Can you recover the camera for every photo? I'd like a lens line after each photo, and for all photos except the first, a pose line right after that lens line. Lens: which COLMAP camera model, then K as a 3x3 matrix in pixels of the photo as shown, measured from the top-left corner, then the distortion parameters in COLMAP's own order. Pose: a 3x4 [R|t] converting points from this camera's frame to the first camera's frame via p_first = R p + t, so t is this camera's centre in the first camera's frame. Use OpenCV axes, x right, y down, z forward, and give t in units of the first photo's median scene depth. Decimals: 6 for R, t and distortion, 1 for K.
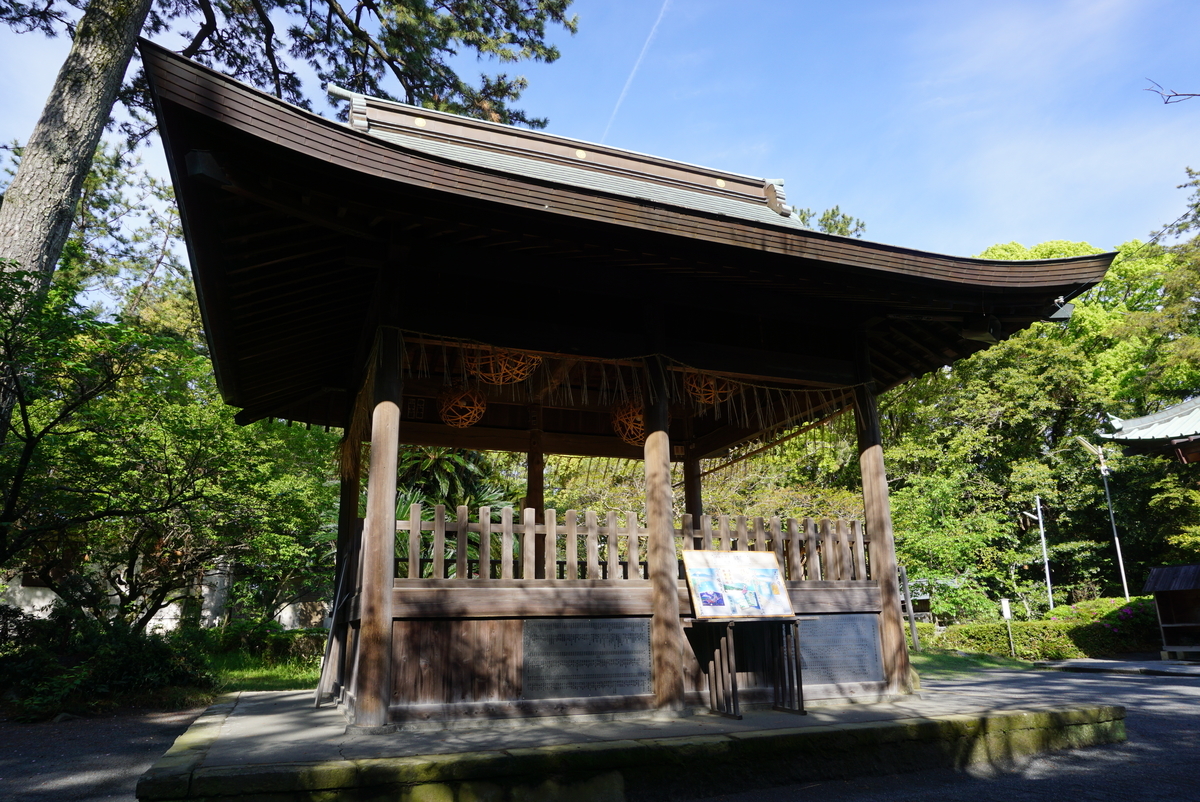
lens RADIAL K [[803.9, 0, 599.6], [0, 803.9, 399.8], [0, 0, 1]] dist [-0.007138, 0.001933]
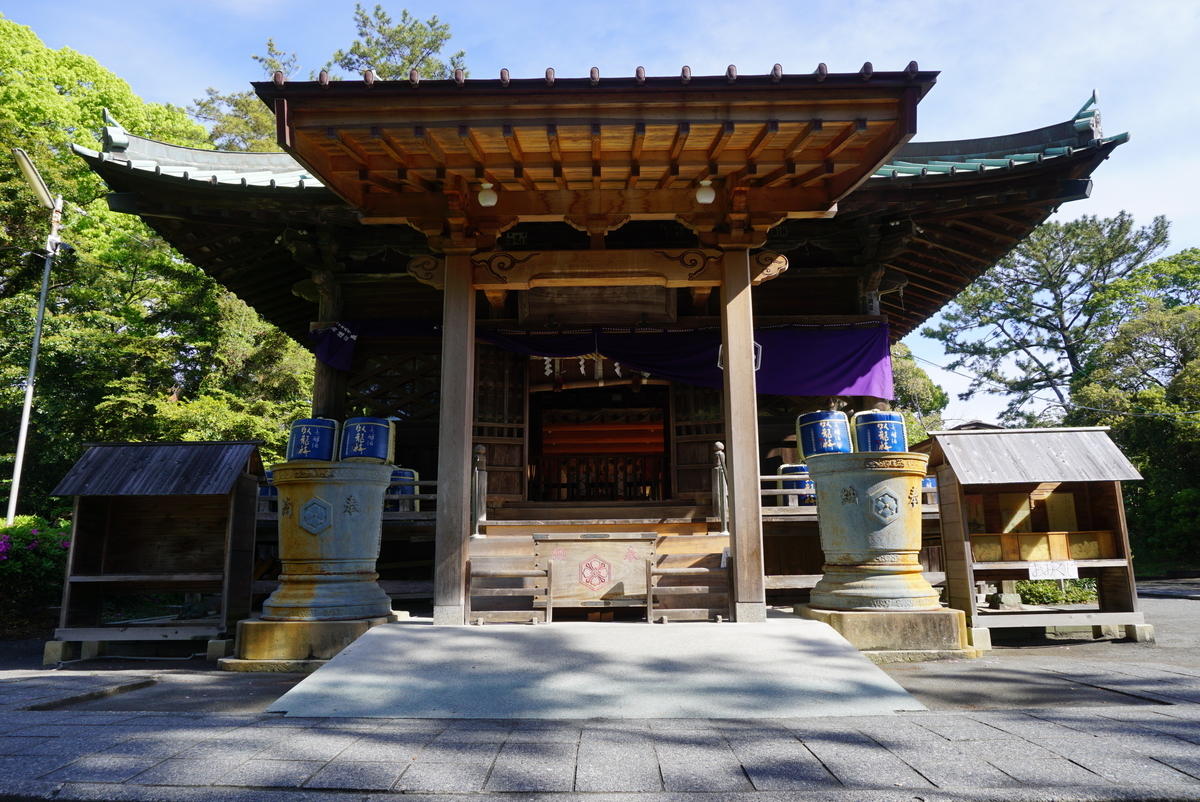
lens RADIAL K [[803.9, 0, 600.5], [0, 803.9, 399.1], [0, 0, 1]] dist [-0.007138, 0.001933]
pose [[0.375472, 0.212047, 0.902251, 0.223365], [-0.261276, 0.958212, -0.116469, 0.091891], [-0.889244, -0.192006, 0.415185, 0.326821]]
